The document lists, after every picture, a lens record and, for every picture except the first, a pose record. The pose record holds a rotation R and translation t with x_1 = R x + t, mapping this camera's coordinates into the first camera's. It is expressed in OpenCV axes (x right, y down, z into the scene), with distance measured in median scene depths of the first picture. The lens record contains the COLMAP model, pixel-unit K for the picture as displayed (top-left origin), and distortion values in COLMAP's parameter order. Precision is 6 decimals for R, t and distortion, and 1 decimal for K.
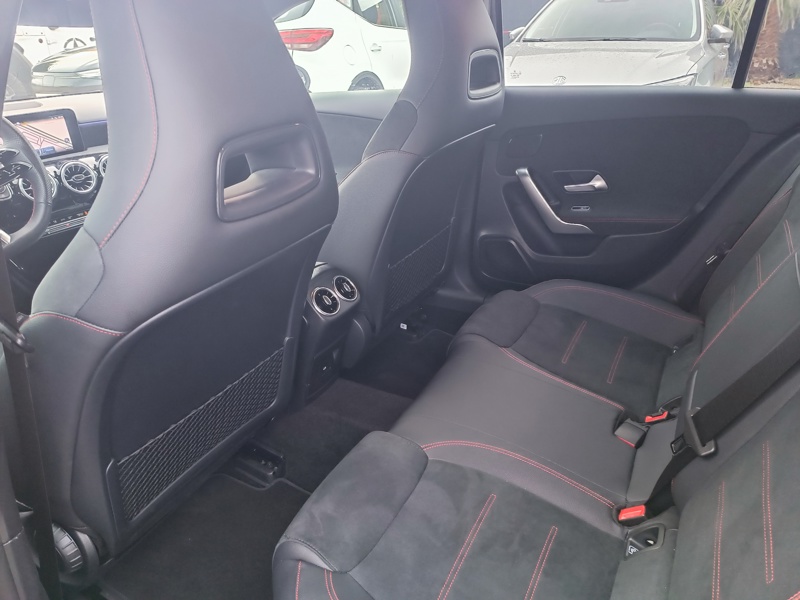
lens RADIAL K [[583.8, 0, 398.9], [0, 583.8, 300.1], [0, 0, 1]] dist [0.010259, -0.007312]
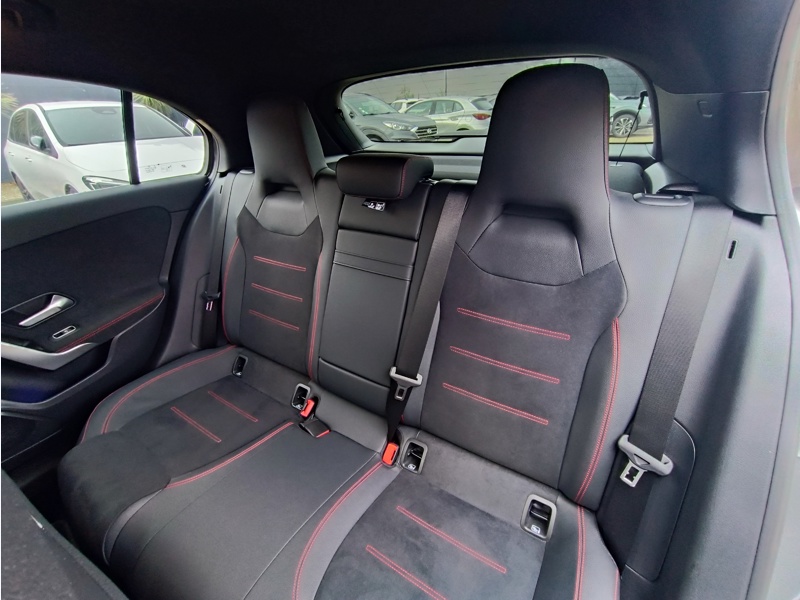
lens RADIAL K [[353.0, 0, 402.5], [0, 353.0, 306.0], [0, 0, 1]] dist [-0.005271, 0.000743]
pose [[0.067912, -0.462651, 0.883935, -0.143736], [0.460842, 0.800347, 0.383496, -0.174939], [-0.884880, 0.381311, 0.267562, 0.398708]]
